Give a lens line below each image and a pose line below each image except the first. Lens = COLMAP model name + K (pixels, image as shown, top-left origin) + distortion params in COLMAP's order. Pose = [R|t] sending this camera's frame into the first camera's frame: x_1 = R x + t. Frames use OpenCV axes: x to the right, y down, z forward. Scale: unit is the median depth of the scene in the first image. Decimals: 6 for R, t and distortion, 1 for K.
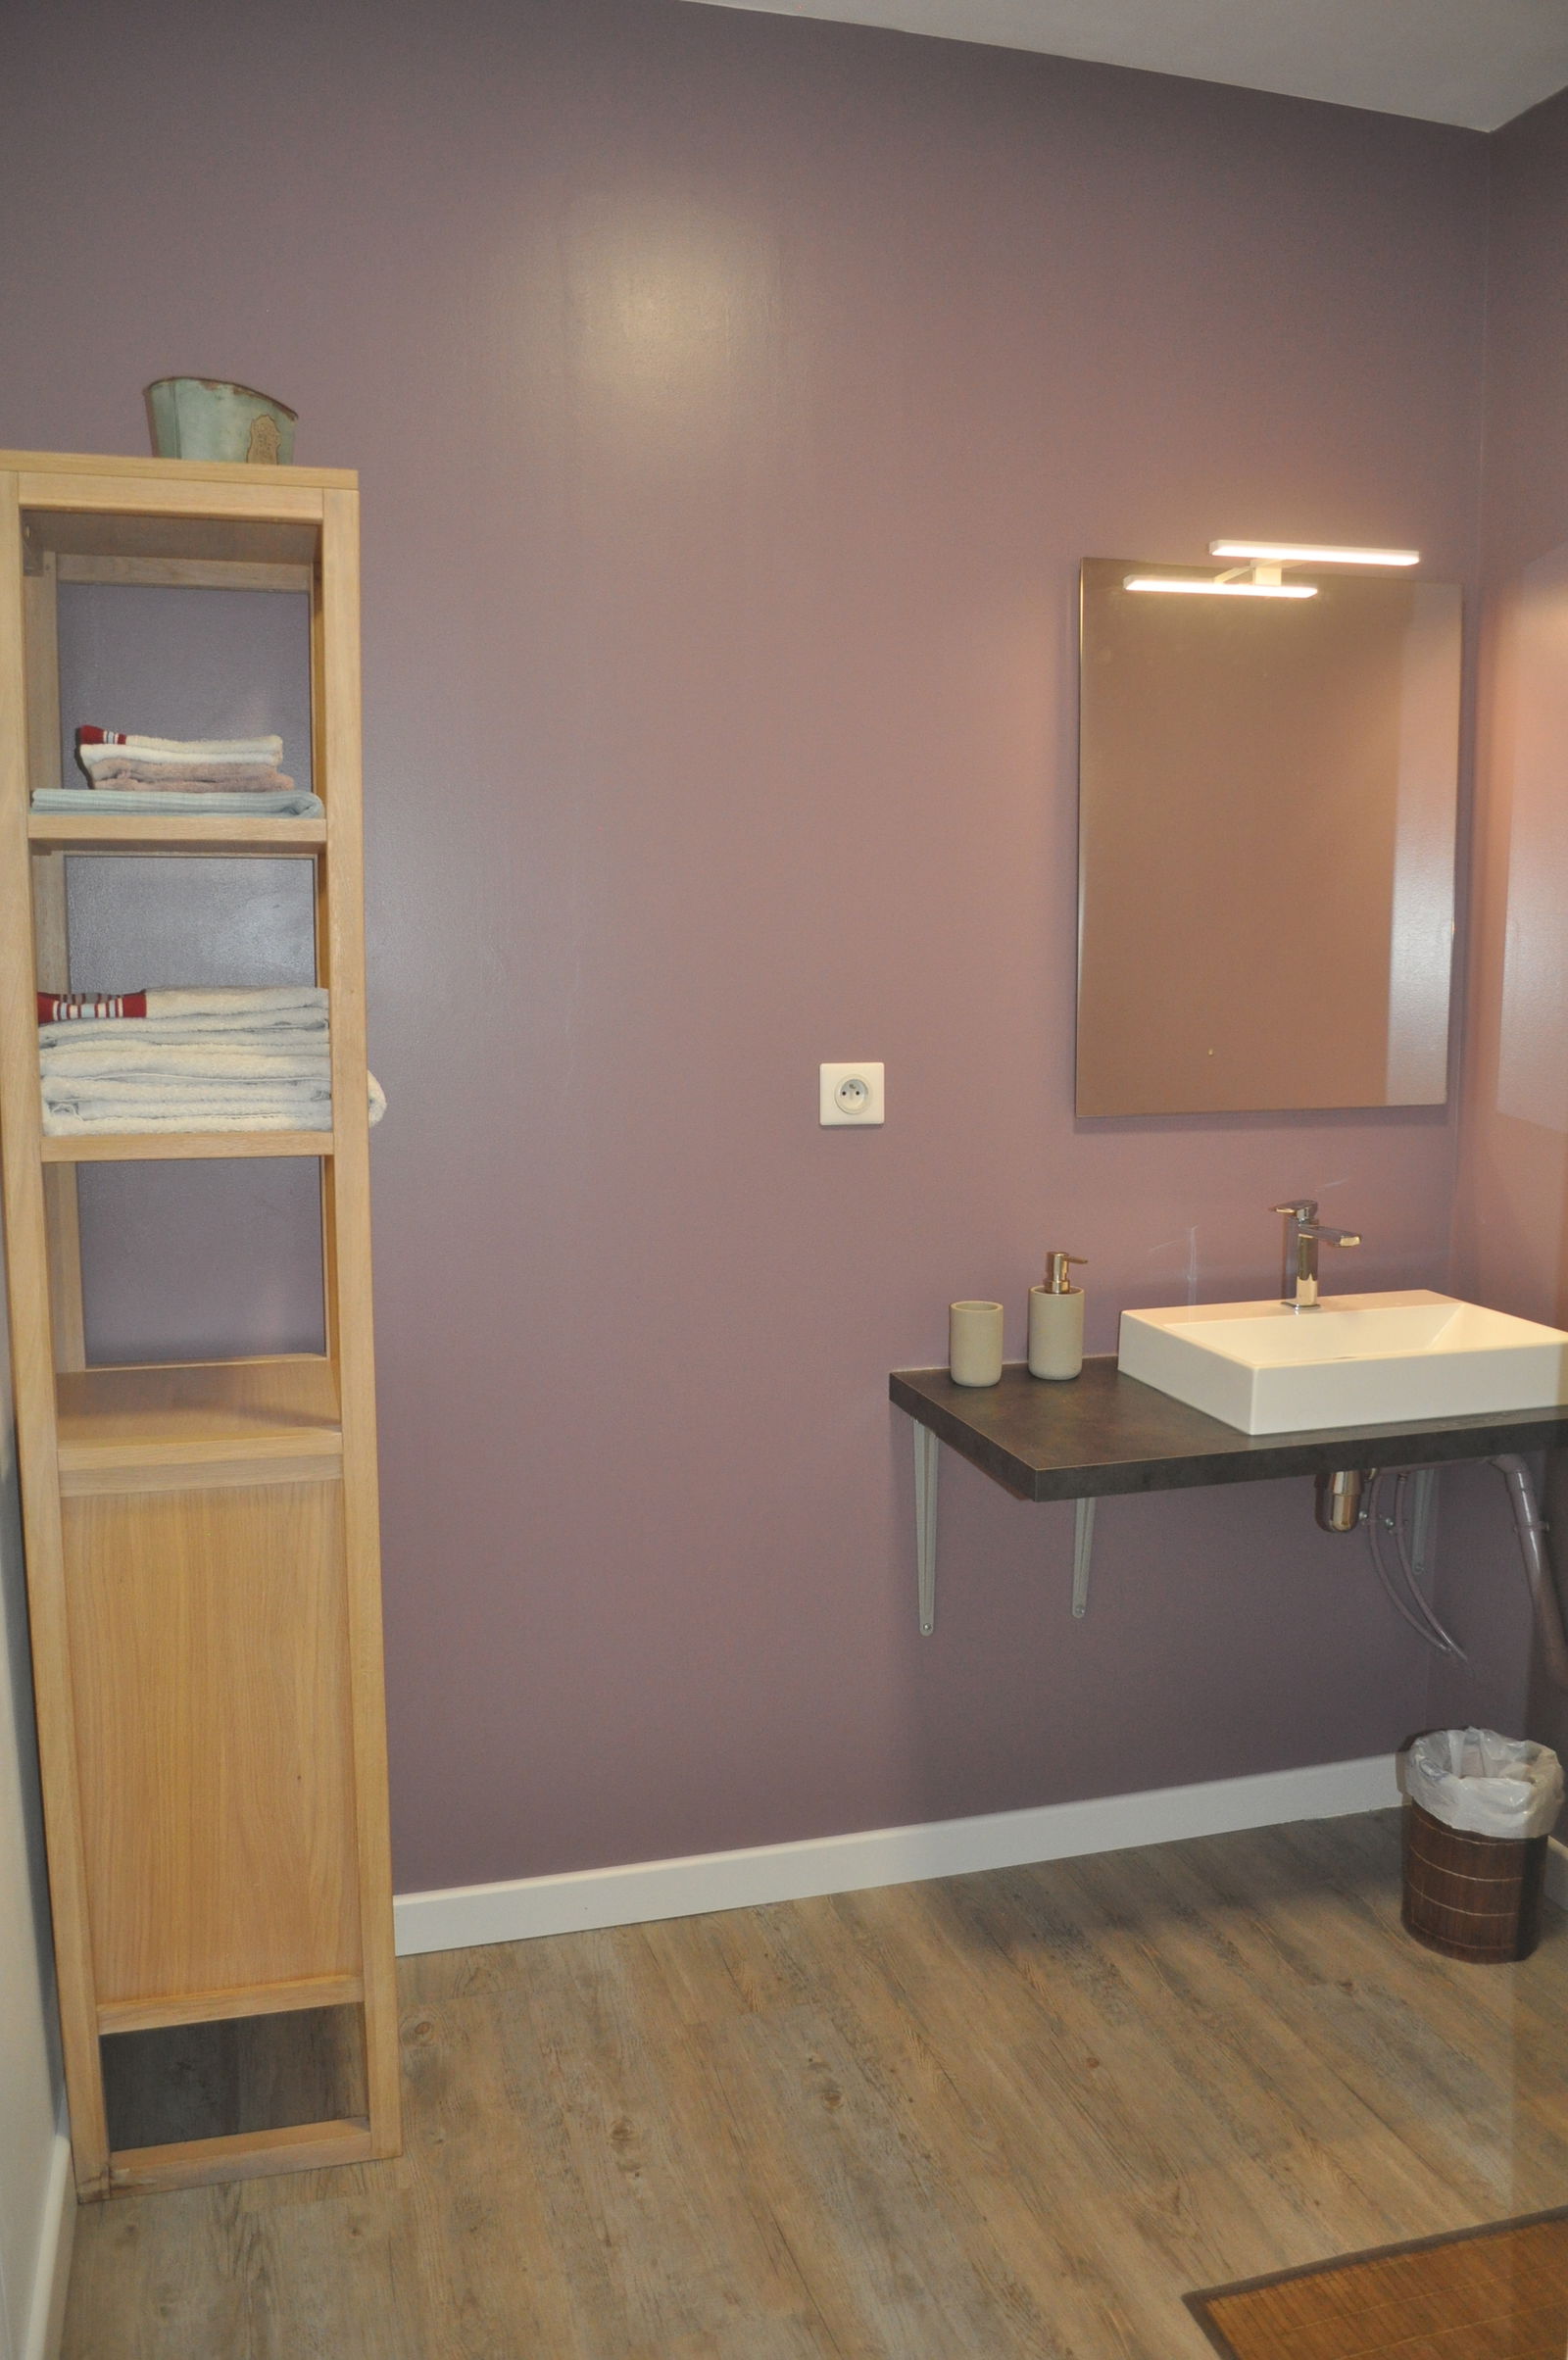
lens RADIAL K [[1819.9, 0, 784.0], [0, 1819.9, 1180.0], [0, 0, 1]] dist [-0.078568, 0.003744]
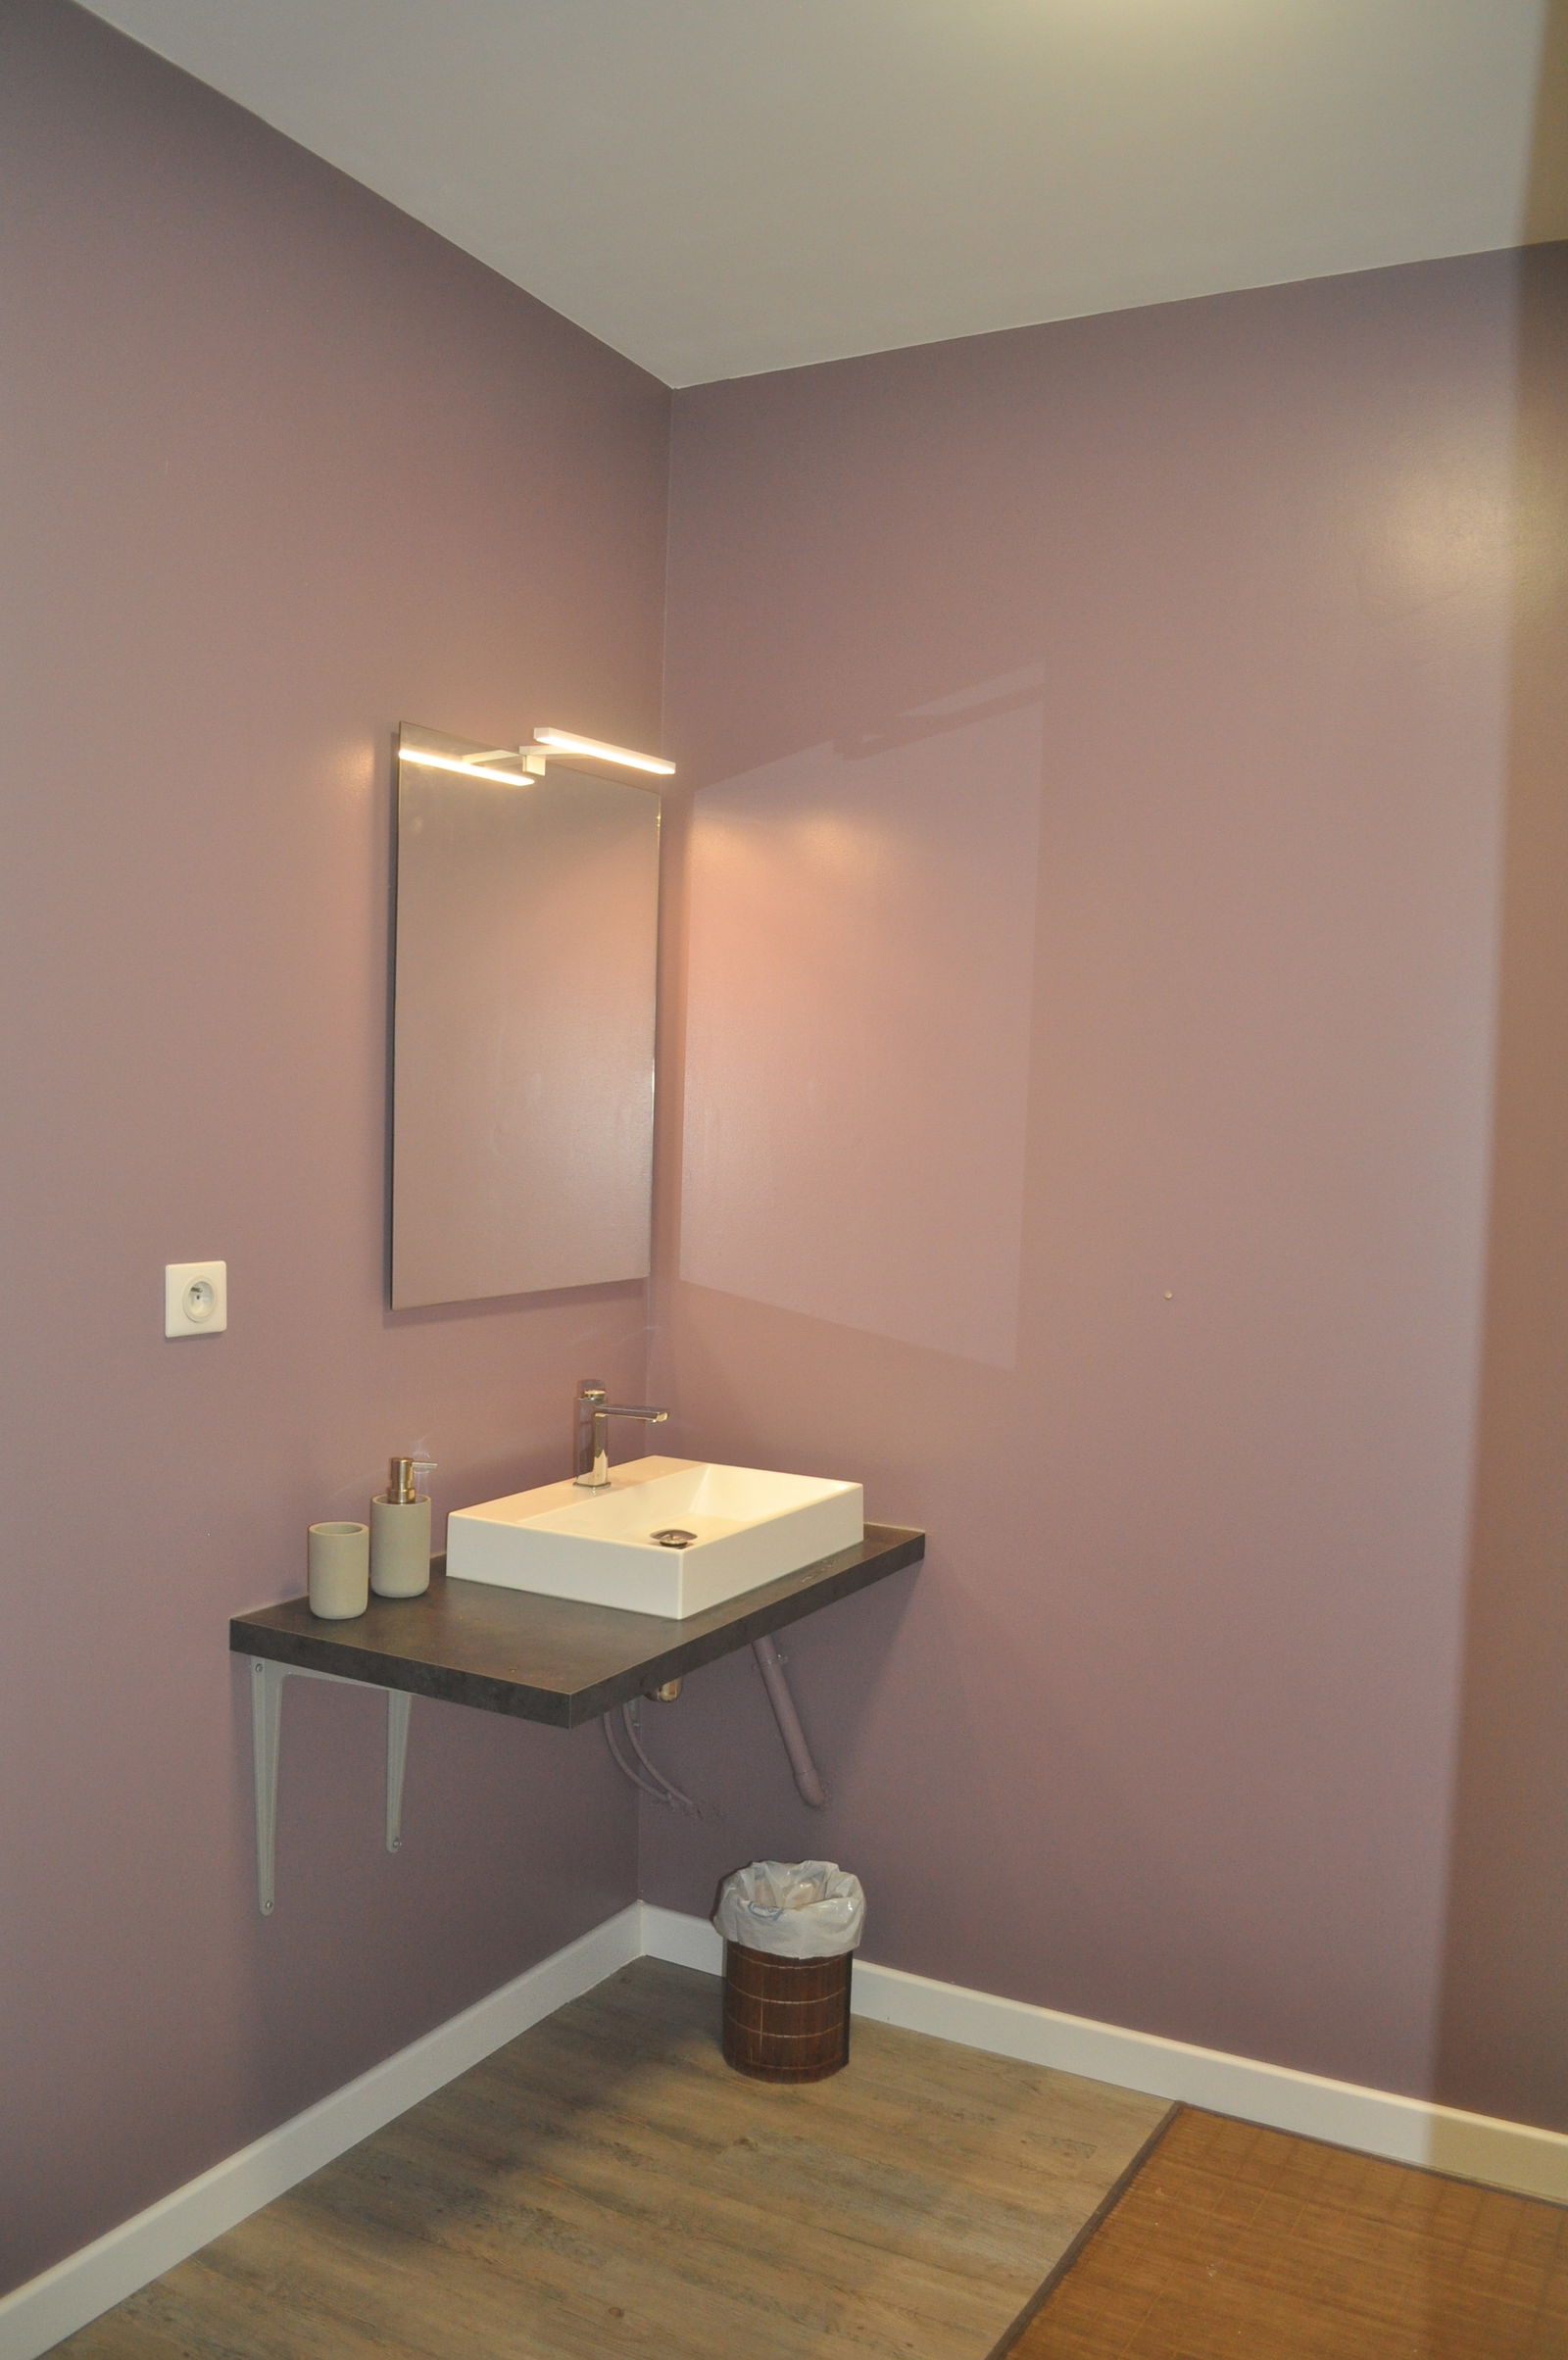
lens RADIAL K [[1819.9, 0, 784.0], [0, 1819.9, 1180.0], [0, 0, 1]] dist [-0.078568, 0.003744]
pose [[0.711618, -0.004528, 0.702552, -0.370128], [0.064124, 0.996224, -0.058530, -0.036172], [-0.699634, 0.086701, 0.709221, 0.201794]]
